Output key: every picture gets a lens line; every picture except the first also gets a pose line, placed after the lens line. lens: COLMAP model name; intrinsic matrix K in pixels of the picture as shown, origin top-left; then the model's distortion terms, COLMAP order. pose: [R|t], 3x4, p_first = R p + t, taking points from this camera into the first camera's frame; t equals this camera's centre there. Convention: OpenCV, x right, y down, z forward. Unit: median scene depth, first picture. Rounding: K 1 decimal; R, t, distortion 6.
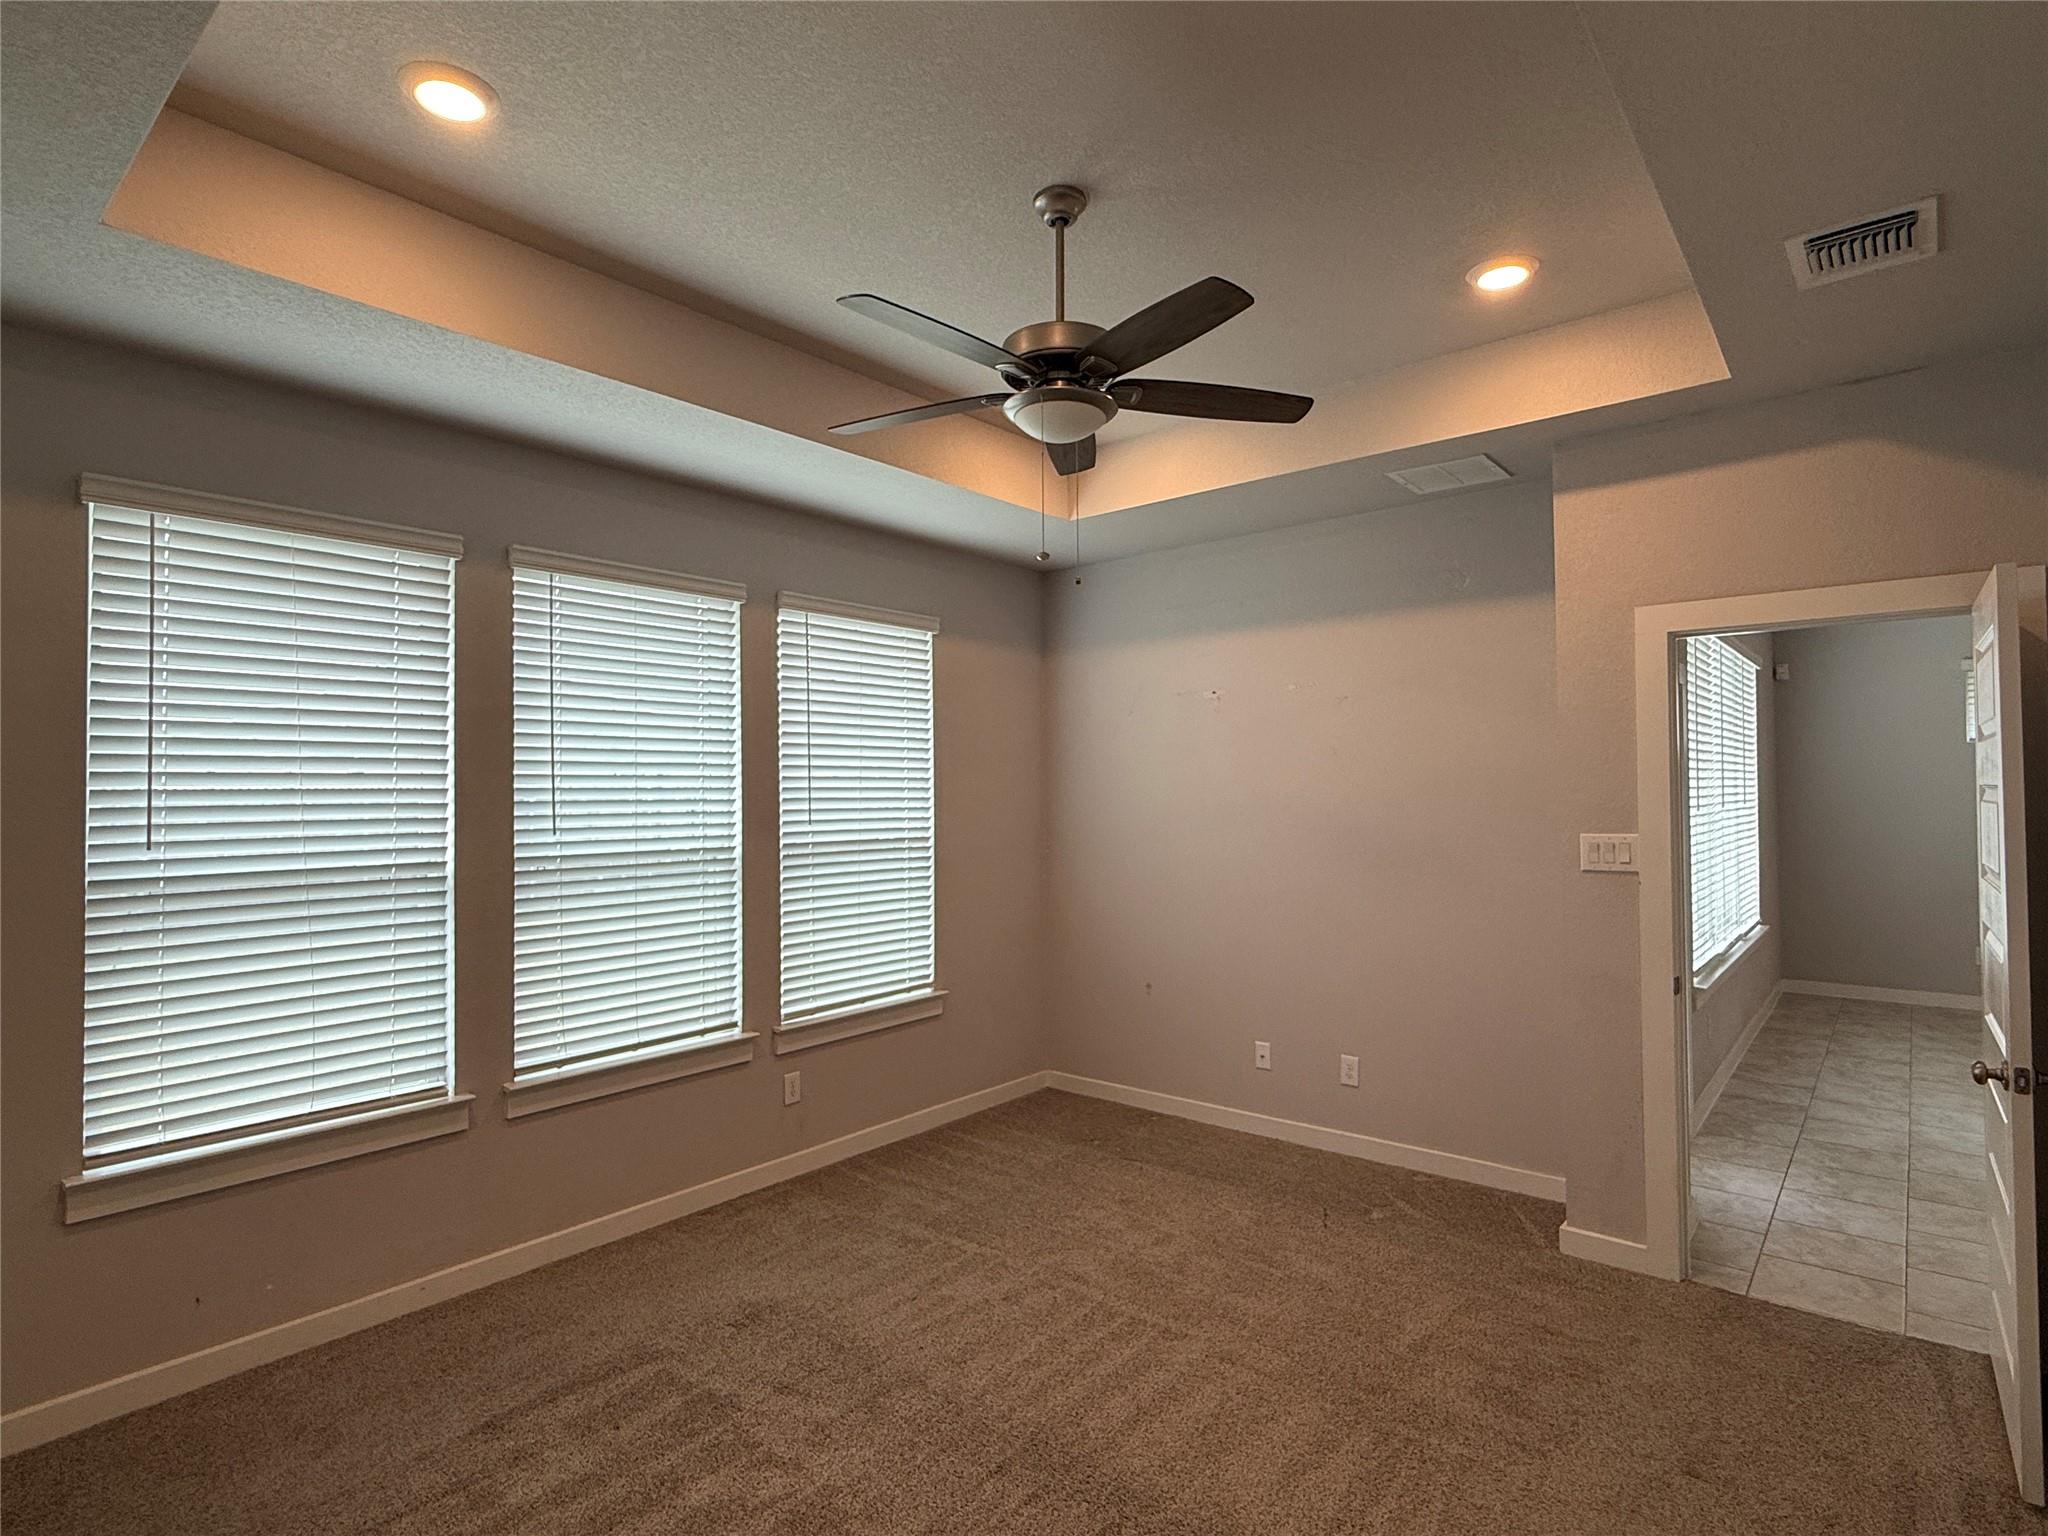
lens RADIAL K [[1057.0, 0, 1020.2], [0, 1057.0, 773.7], [0, 0, 1]] dist [0.002679, 0.000784]
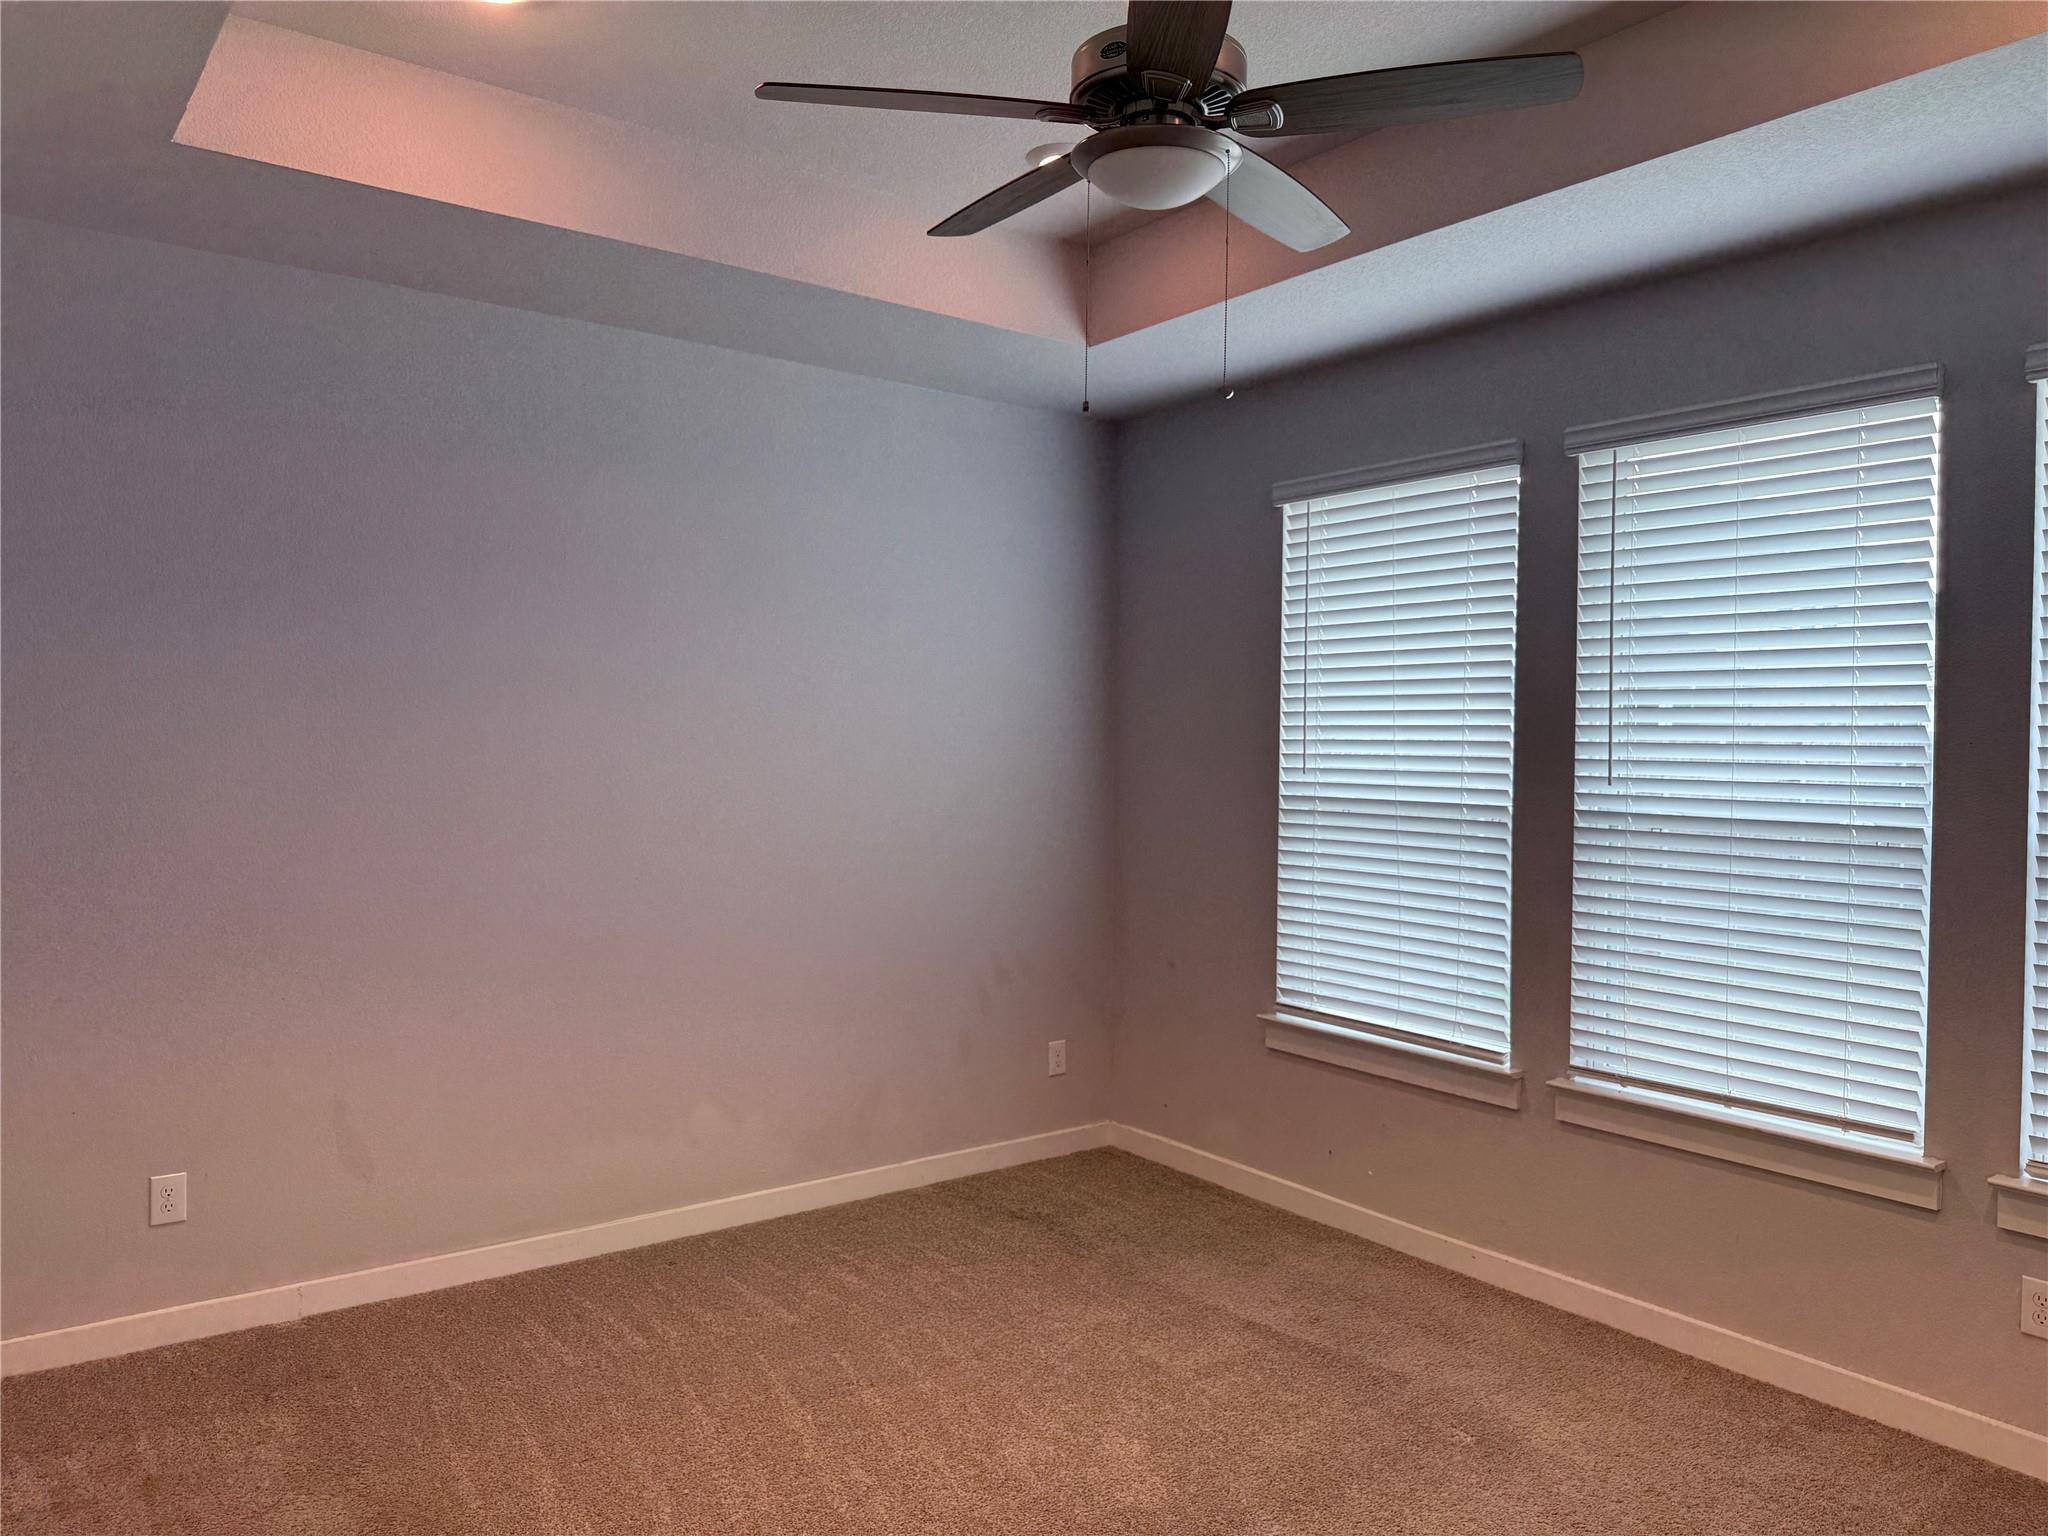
lens RADIAL K [[1418.8, 0, 1030.5], [0, 1418.8, 755.6], [0, 0, 1]] dist [-0.003210, 0.003319]
pose [[-0.215112, 0.024928, -0.976271, 0.715138], [0.011898, 0.999667, 0.022904, 0.007302], [0.976517, -0.006689, -0.215337, 0.855274]]
